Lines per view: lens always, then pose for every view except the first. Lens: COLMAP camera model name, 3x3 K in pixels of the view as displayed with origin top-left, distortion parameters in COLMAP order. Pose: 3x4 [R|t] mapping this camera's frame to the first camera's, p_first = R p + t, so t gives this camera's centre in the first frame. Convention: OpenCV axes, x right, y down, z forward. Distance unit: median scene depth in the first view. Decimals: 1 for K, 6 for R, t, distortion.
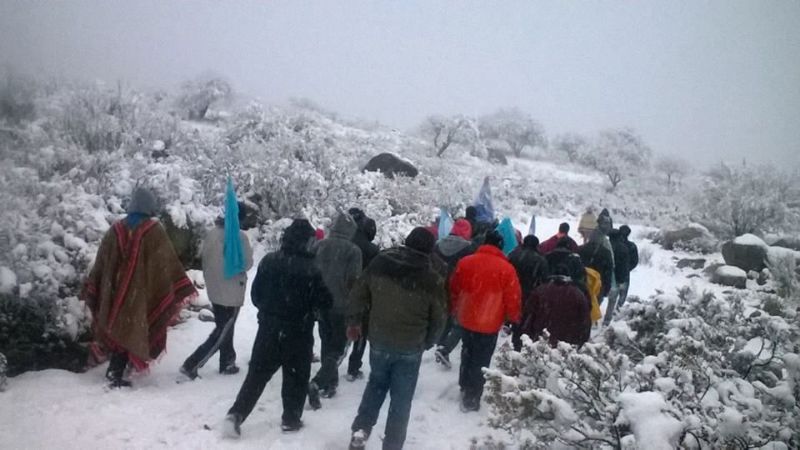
lens RADIAL K [[876.3, 0, 396.1], [0, 876.3, 228.3], [0, 0, 1]] dist [-0.025071, 0.151320]
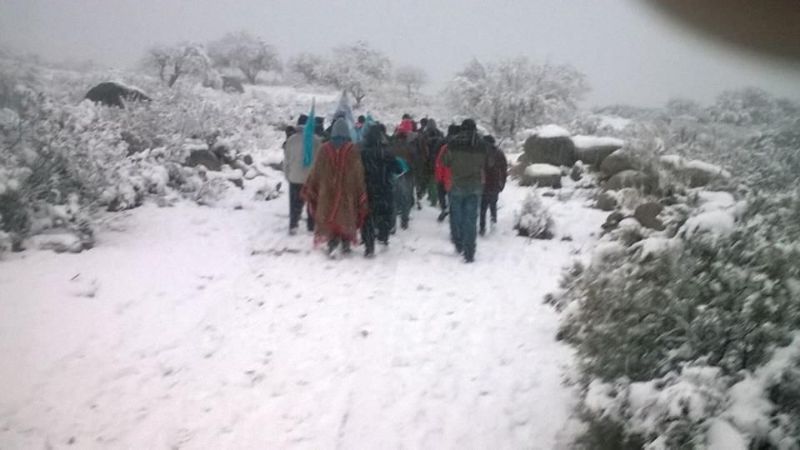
lens RADIAL K [[876.3, 0, 396.1], [0, 876.3, 228.3], [0, 0, 1]] dist [-0.025071, 0.151320]
pose [[0.947880, -0.154092, 0.278890, -0.003790], [0.132104, 0.986566, 0.096106, 0.002751], [-0.289952, -0.054255, 0.955502, 0.154940]]
